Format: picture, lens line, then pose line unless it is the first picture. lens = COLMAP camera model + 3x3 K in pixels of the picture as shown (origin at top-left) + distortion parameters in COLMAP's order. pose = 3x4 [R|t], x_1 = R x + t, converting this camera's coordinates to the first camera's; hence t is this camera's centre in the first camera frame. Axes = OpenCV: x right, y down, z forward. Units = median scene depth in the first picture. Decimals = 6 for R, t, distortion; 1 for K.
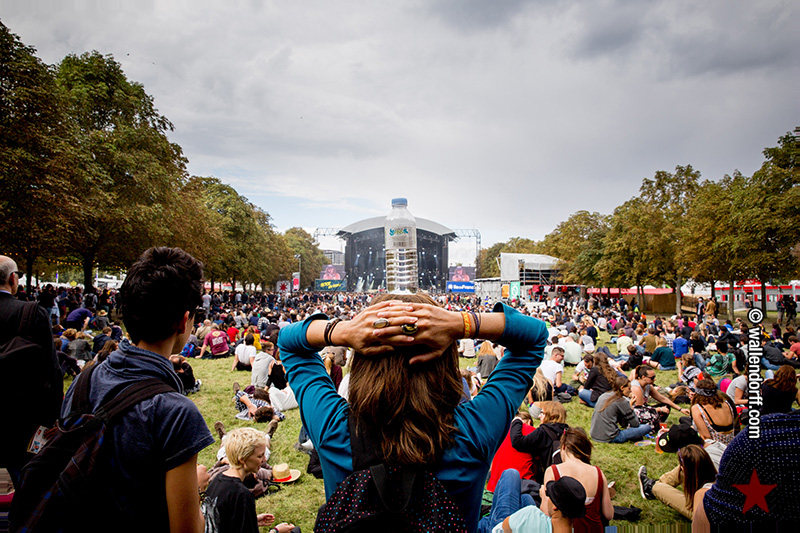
lens RADIAL K [[627.1, 0, 399.7], [0, 627.1, 267.1], [0, 0, 1]] dist [0.000463, 0.000068]
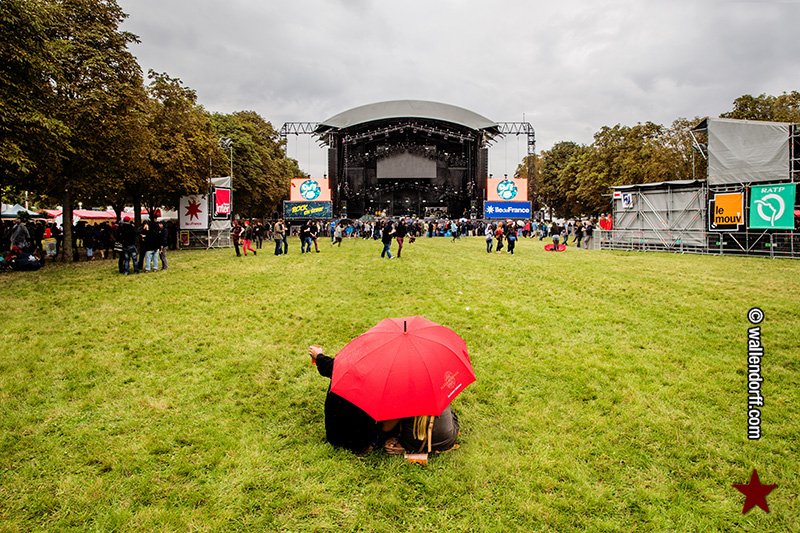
lens RADIAL K [[546.6, 0, 398.1], [0, 546.6, 265.1], [0, 0, 1]] dist [-0.006594, -0.001075]
pose [[0.999470, -0.012132, 0.030199, -0.033798], [0.008431, 0.992762, 0.119806, 0.019336], [-0.031434, -0.119488, 0.992338, 0.429817]]
